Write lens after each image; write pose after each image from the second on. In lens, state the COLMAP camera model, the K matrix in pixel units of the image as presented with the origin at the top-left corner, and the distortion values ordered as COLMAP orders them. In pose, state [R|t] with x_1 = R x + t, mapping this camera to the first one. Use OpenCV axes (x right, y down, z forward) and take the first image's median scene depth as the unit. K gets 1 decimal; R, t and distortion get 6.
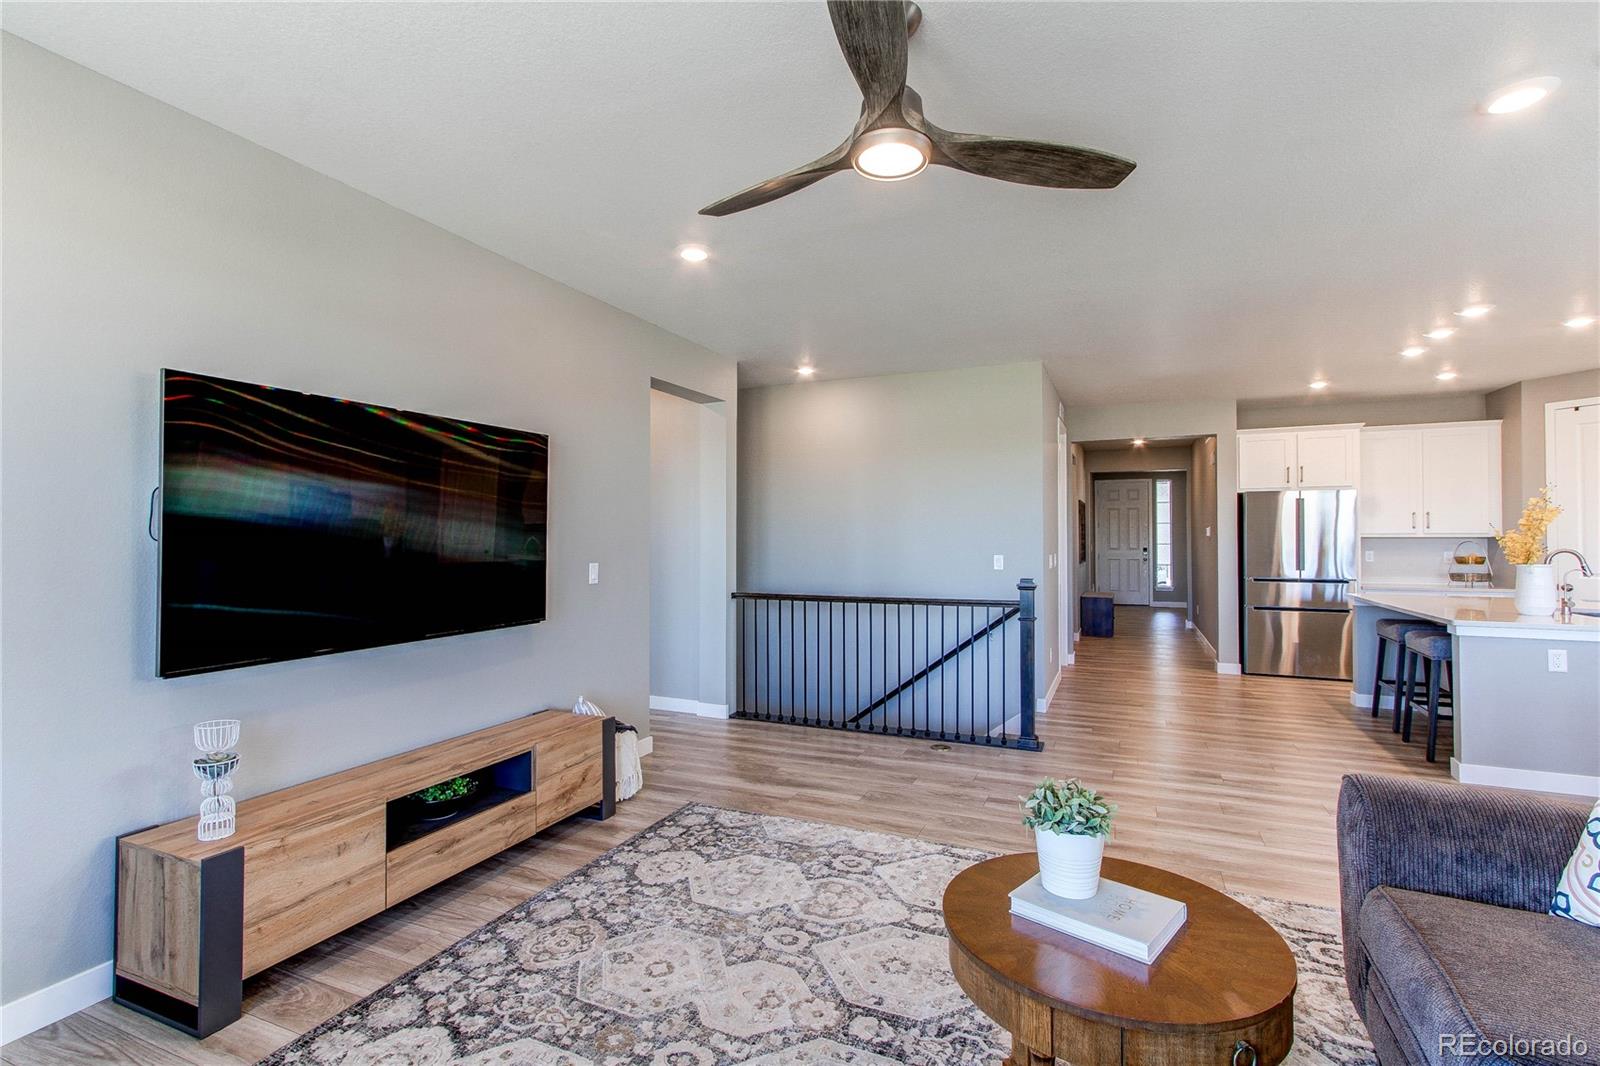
lens RADIAL K [[755.3, 0, 796.4], [0, 755.3, 532.7], [0, 0, 1]] dist [-0.001112, 0.002778]
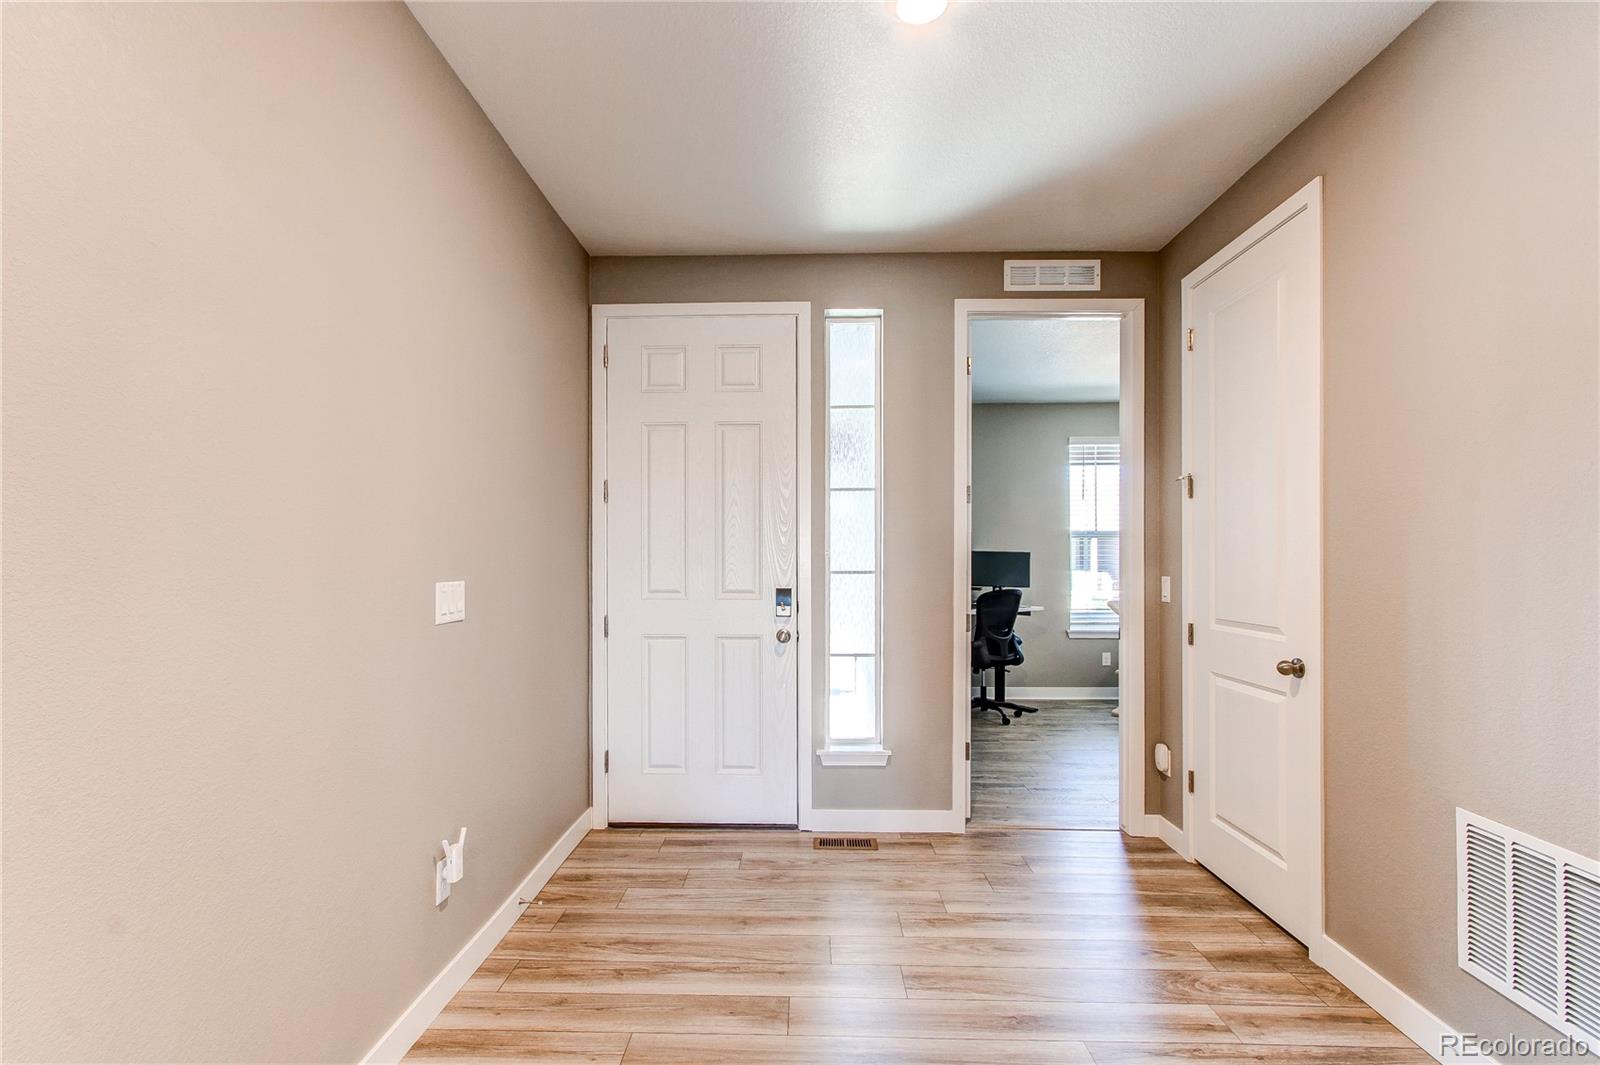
lens RADIAL K [[755.3, 0, 798.2], [0, 755.3, 539.9], [0, 0, 1]] dist [-0.001112, 0.002778]
pose [[0.922967, 0.008745, 0.384781, 0.375175], [-0.005893, 0.999946, -0.008592, 0.007190], [-0.384835, 0.005662, 0.922968, 0.780046]]
